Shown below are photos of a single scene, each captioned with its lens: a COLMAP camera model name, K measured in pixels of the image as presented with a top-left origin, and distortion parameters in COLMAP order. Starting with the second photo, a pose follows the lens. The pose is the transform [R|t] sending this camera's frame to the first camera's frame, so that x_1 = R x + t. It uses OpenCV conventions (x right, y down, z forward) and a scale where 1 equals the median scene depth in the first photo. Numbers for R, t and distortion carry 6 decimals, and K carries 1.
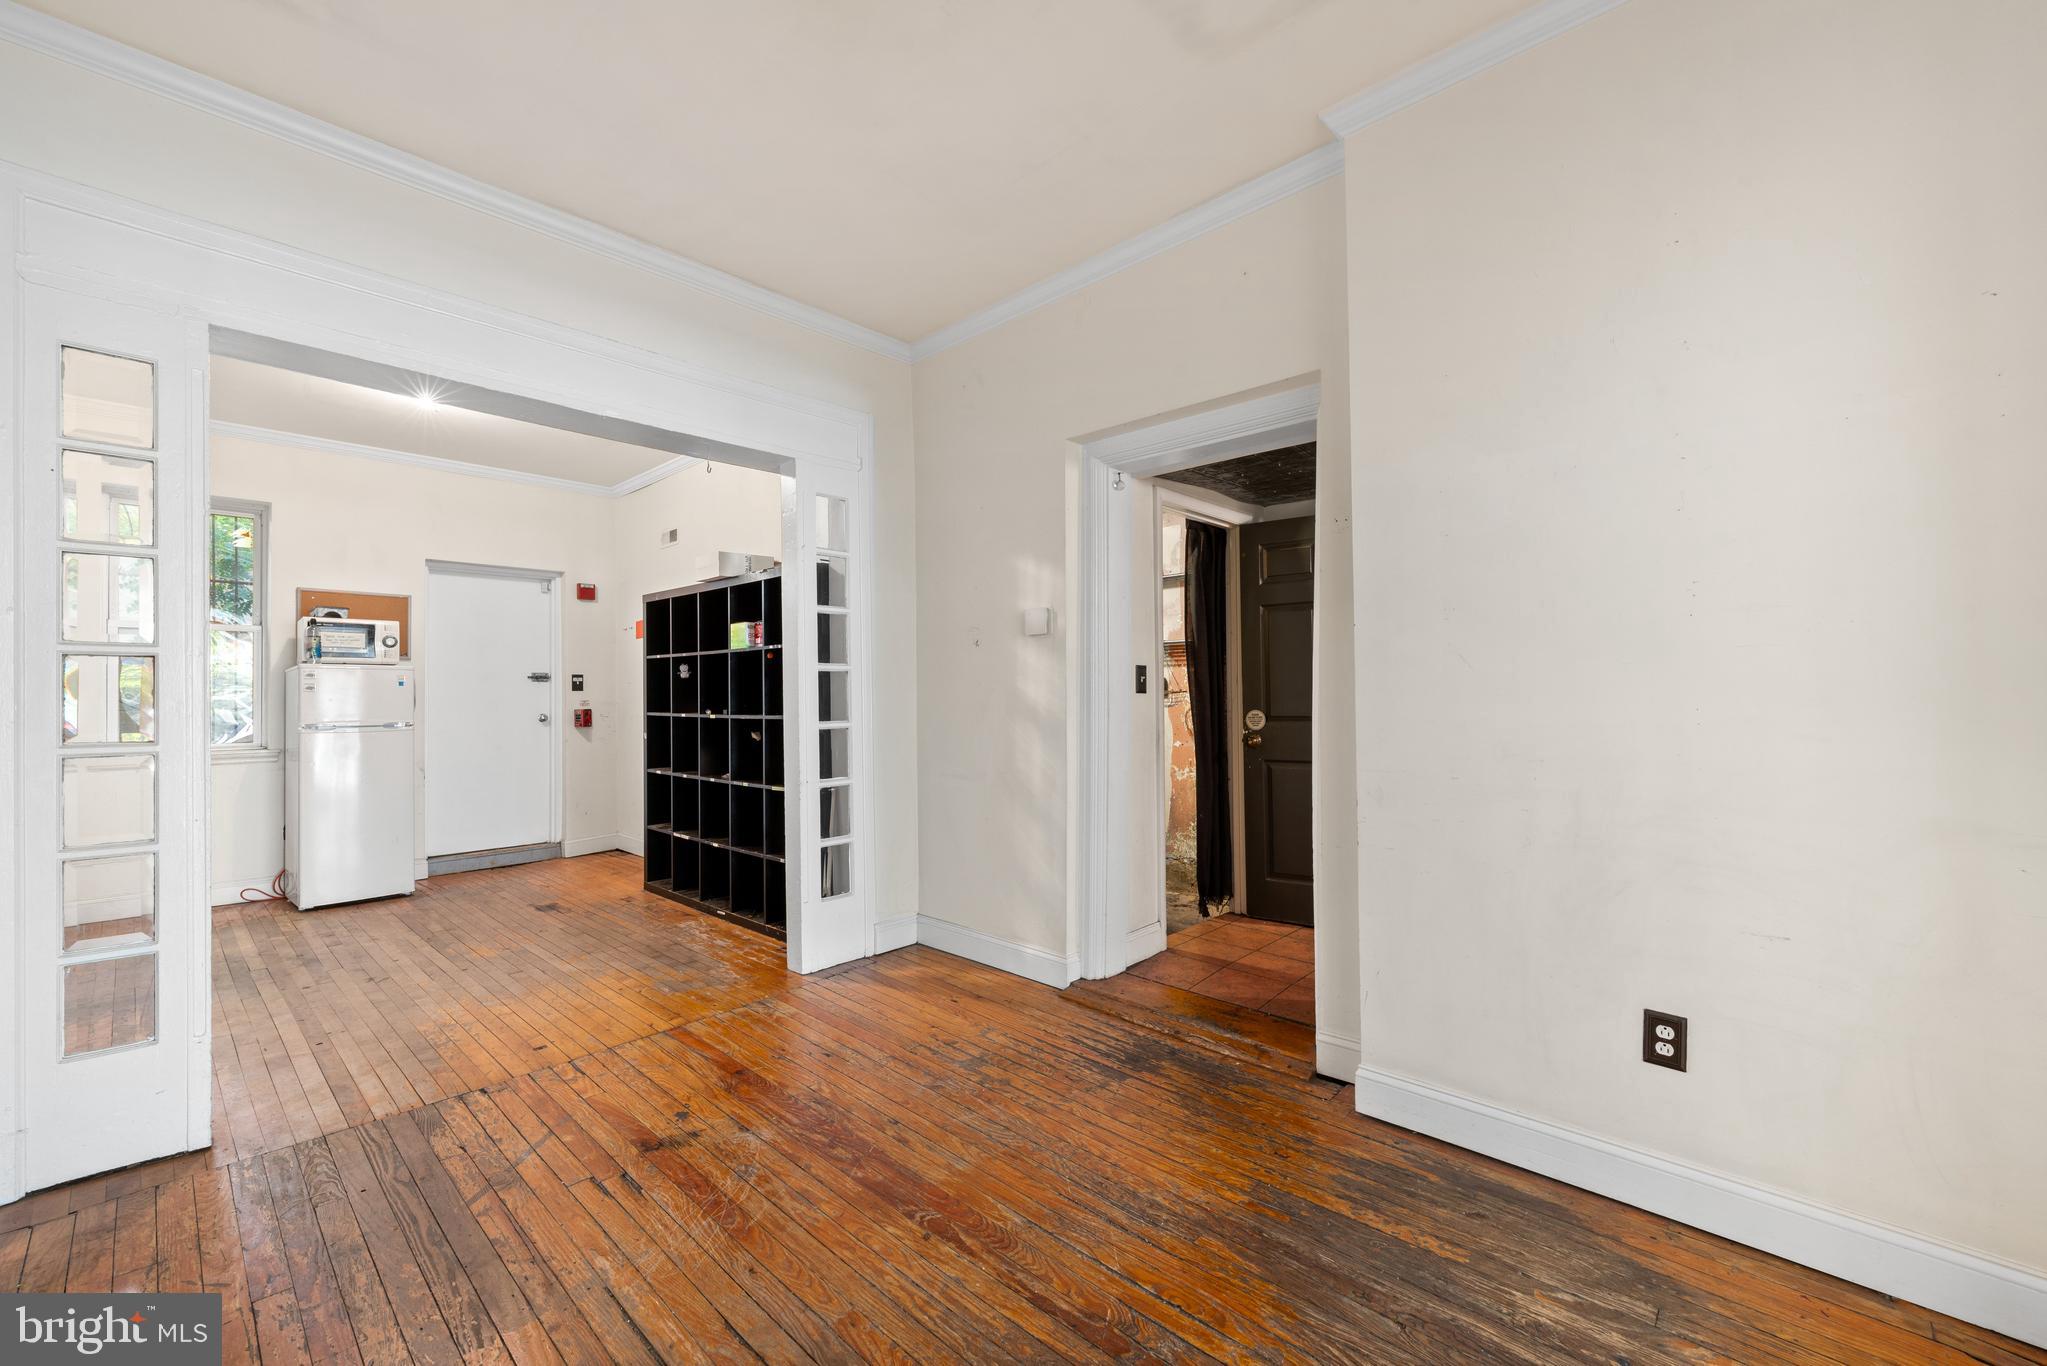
lens RADIAL K [[820.8, 0, 1011.2], [0, 820.8, 685.6], [0, 0, 1]] dist [0.000586, -0.000203]
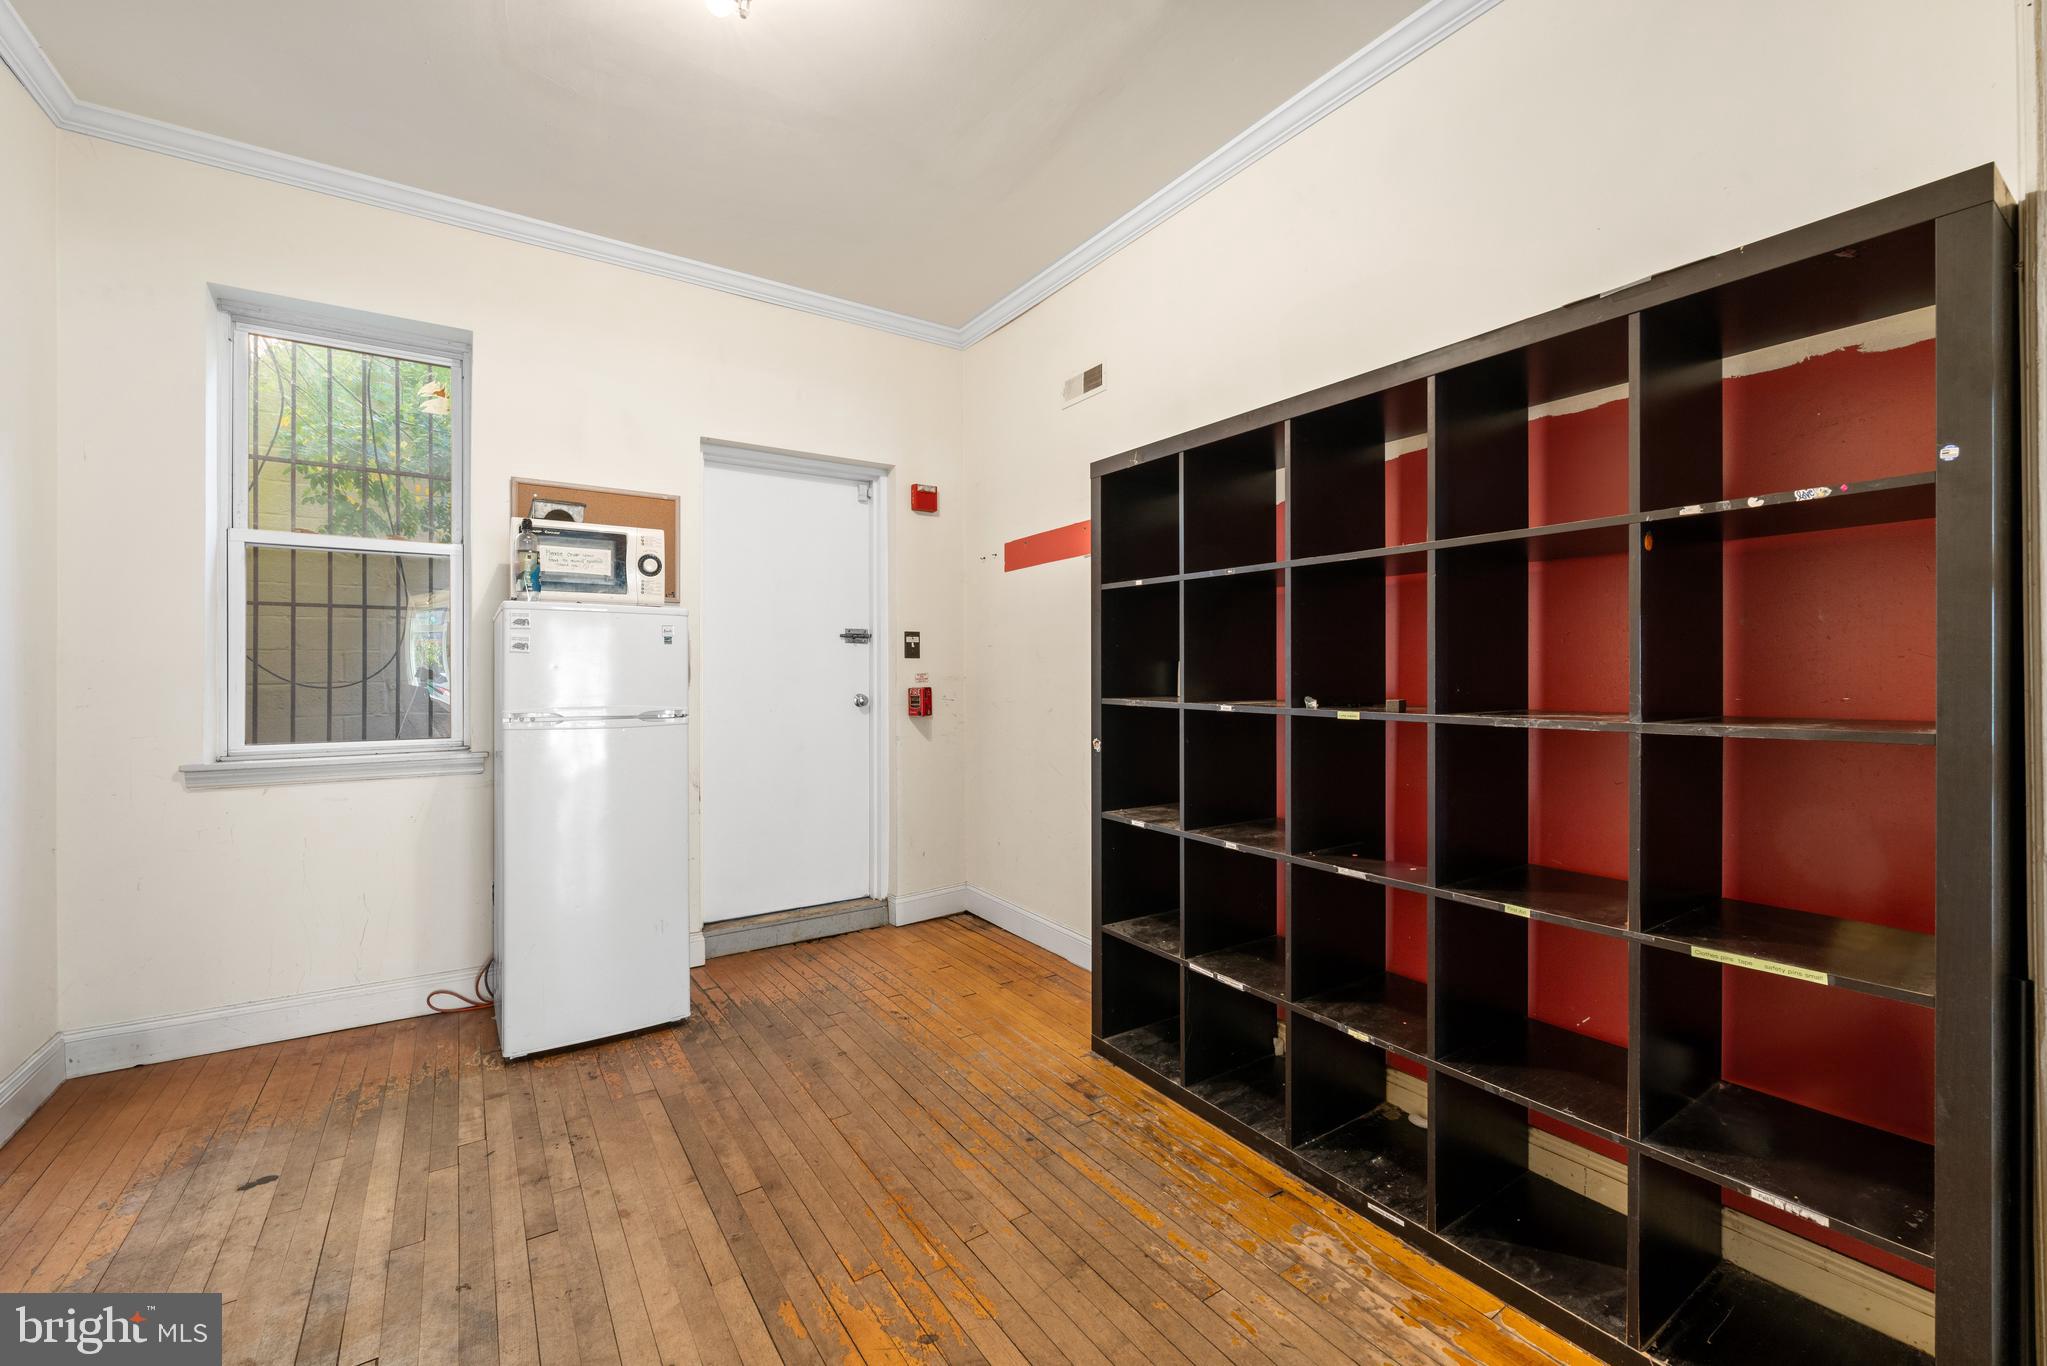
lens RADIAL K [[826.9, 0, 1013.5], [0, 826.9, 676.6], [0, 0, 1]] dist [0.001599, -0.000071]
pose [[0.973417, 0.009424, -0.228847, -0.490596], [-0.005296, 0.999812, 0.018645, 0.013490], [0.228980, -0.016937, 0.973284, 0.644446]]
